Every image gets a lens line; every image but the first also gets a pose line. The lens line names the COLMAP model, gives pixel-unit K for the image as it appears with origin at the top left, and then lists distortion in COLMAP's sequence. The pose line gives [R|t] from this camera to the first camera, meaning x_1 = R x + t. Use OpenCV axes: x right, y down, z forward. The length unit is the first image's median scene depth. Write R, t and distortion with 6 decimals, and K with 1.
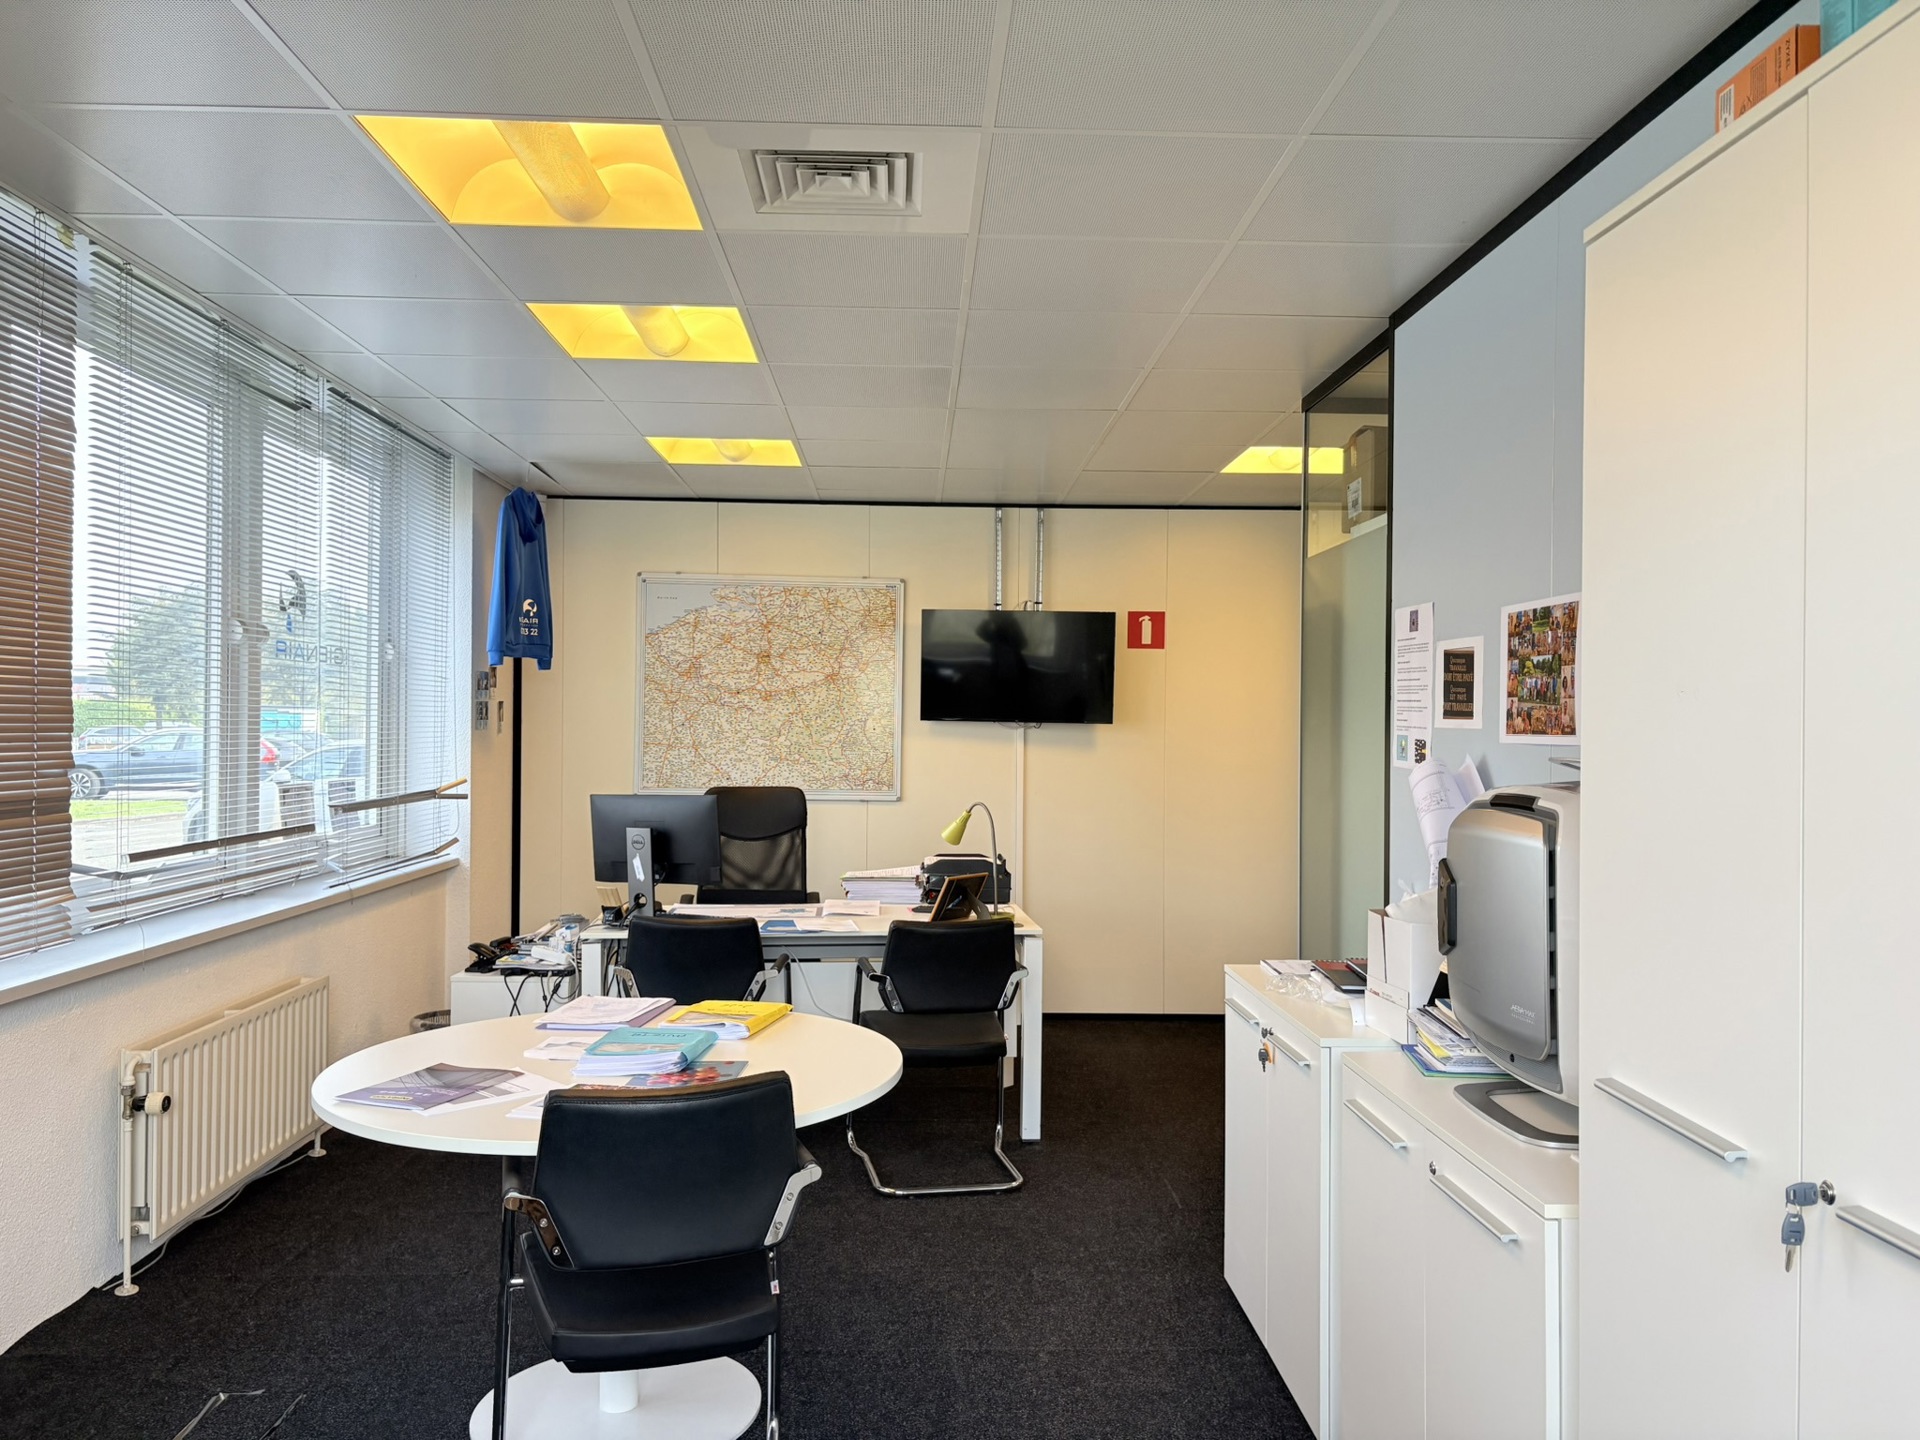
lens RADIAL K [[1446.1, 0, 960.0], [0, 1446.1, 720.0], [0, 0, 1]] dist [0.006580, -0.016415]
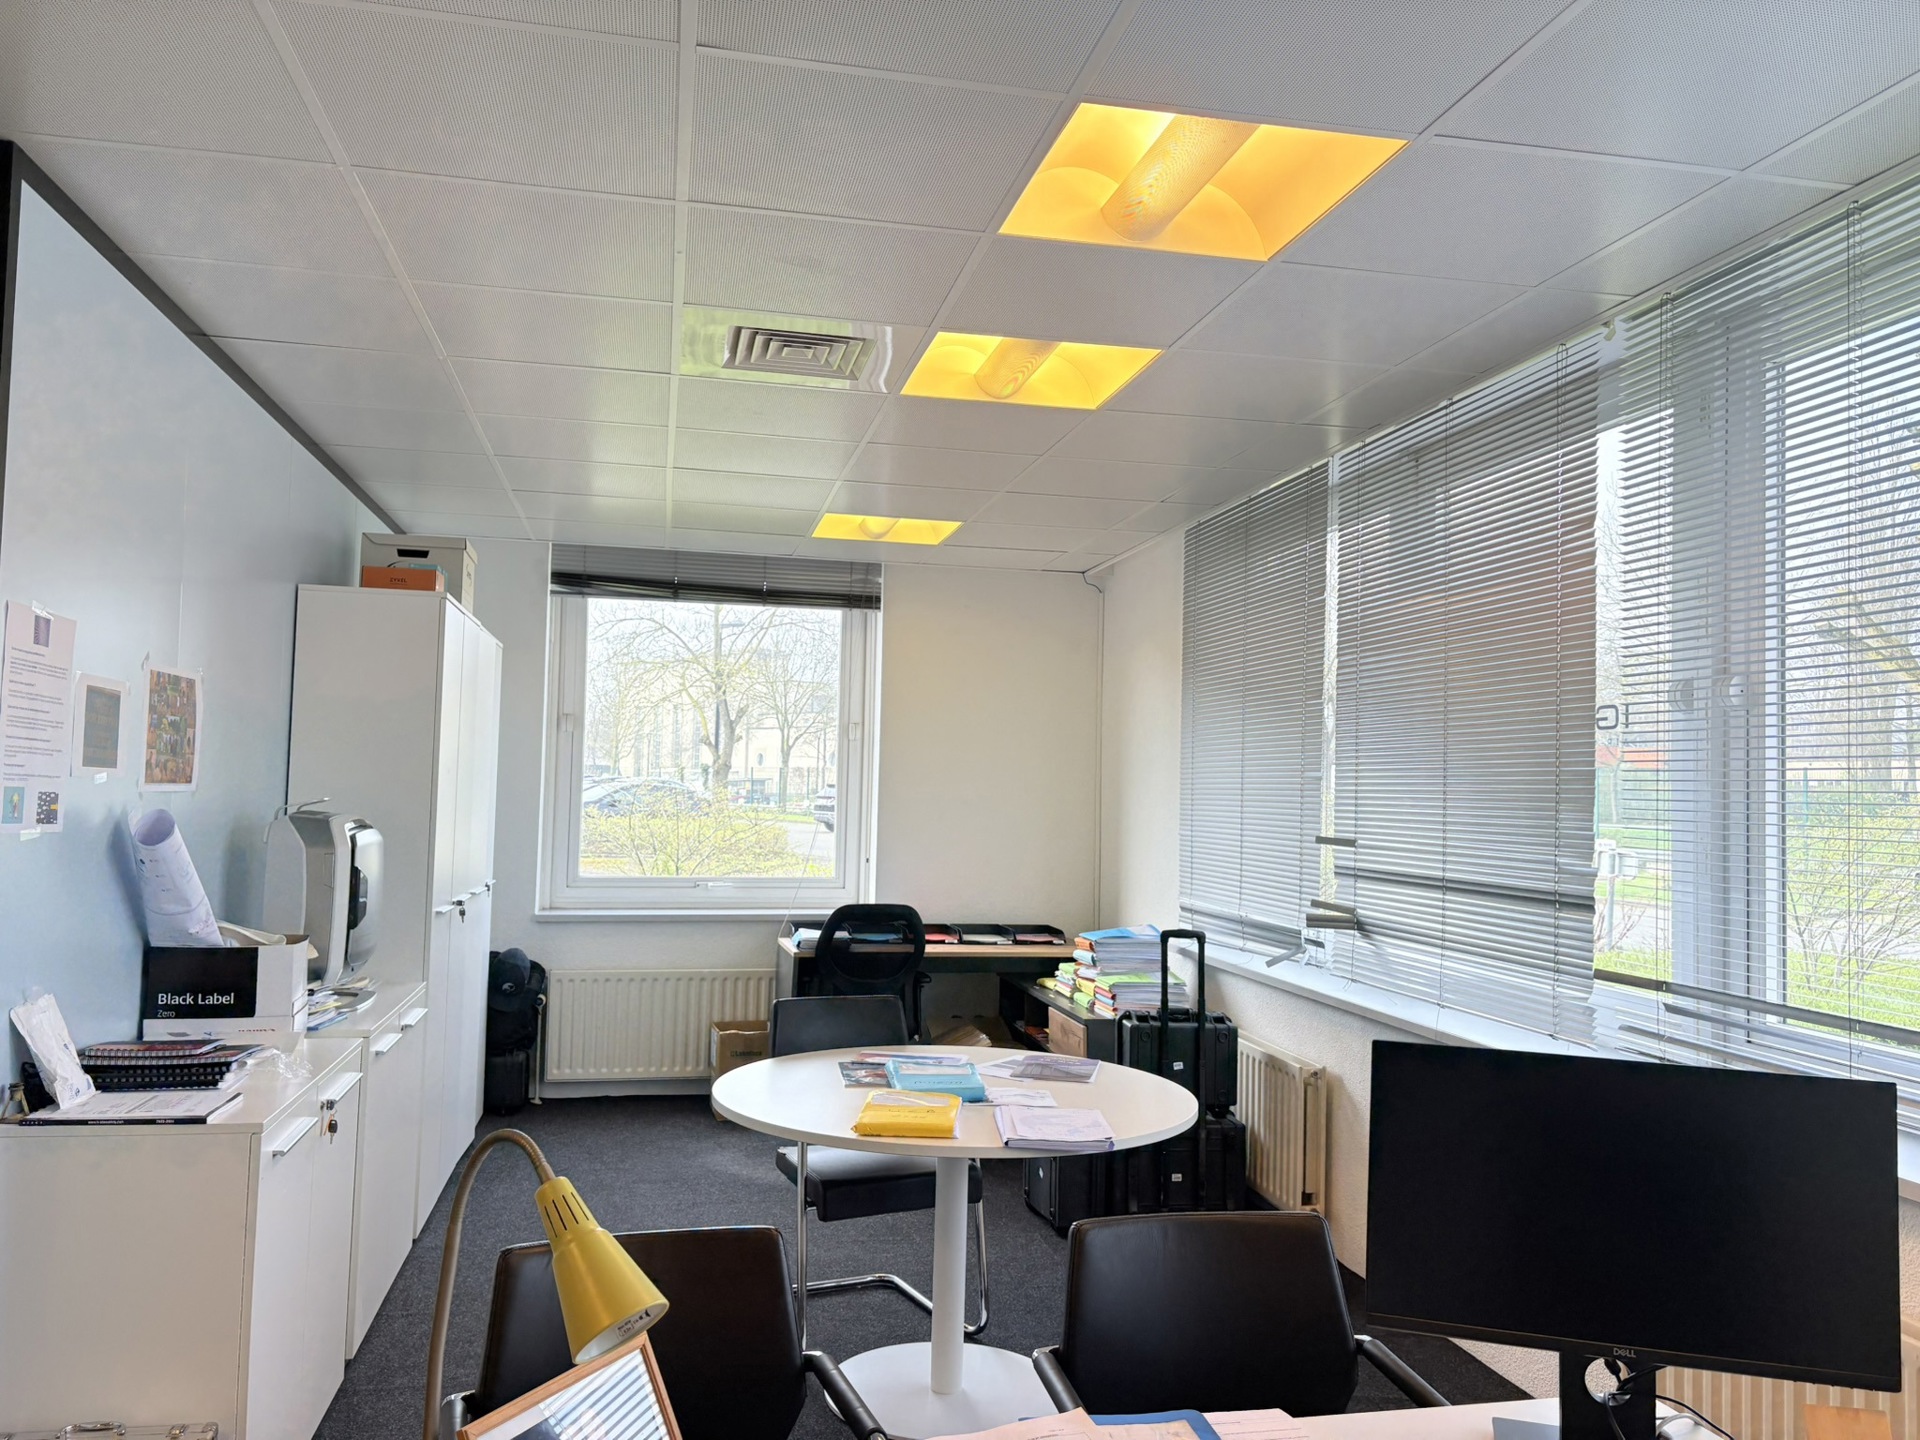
lens RADIAL K [[1445.2, 0, 951.9], [0, 1445.2, 715.1], [0, 0, 1]] dist [0.003292, 0.007582]
pose [[-0.985845, -0.042797, -0.162103, -0.023353], [-0.033801, 0.997753, -0.057853, 0.001098], [0.164215, -0.051555, -0.985076, 1.786299]]
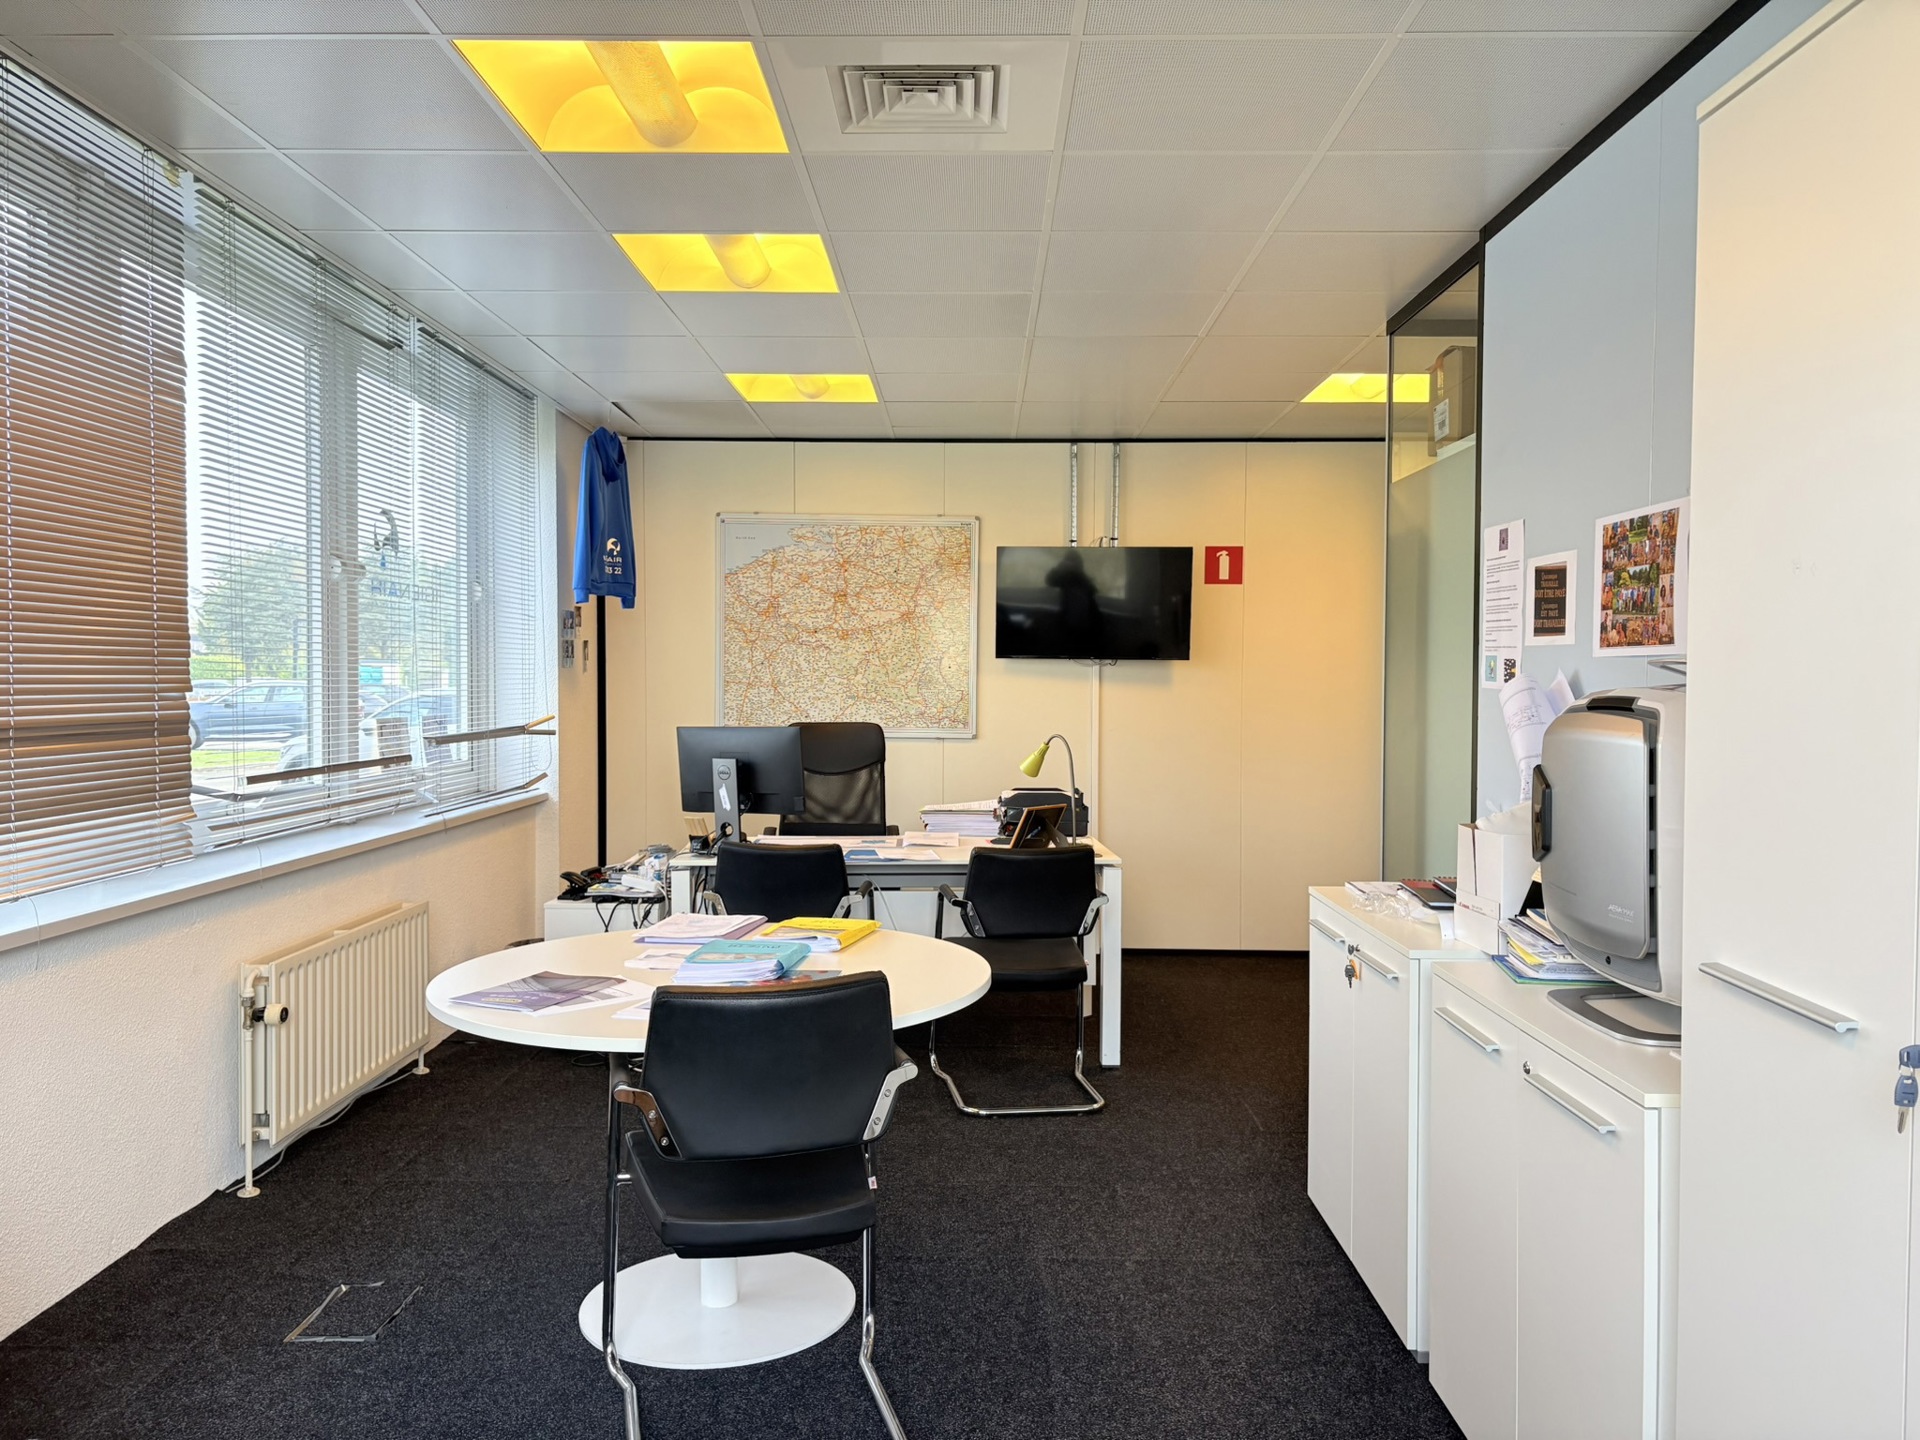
lens RADIAL K [[1445.2, 0, 951.9], [0, 1445.2, 715.1], [0, 0, 1]] dist [0.003292, 0.007582]
pose [[0.998572, -0.003917, -0.053287, -0.010422], [0.005567, 0.999508, 0.030854, 0.018996], [0.053139, -0.031106, 0.998103, -0.009680]]
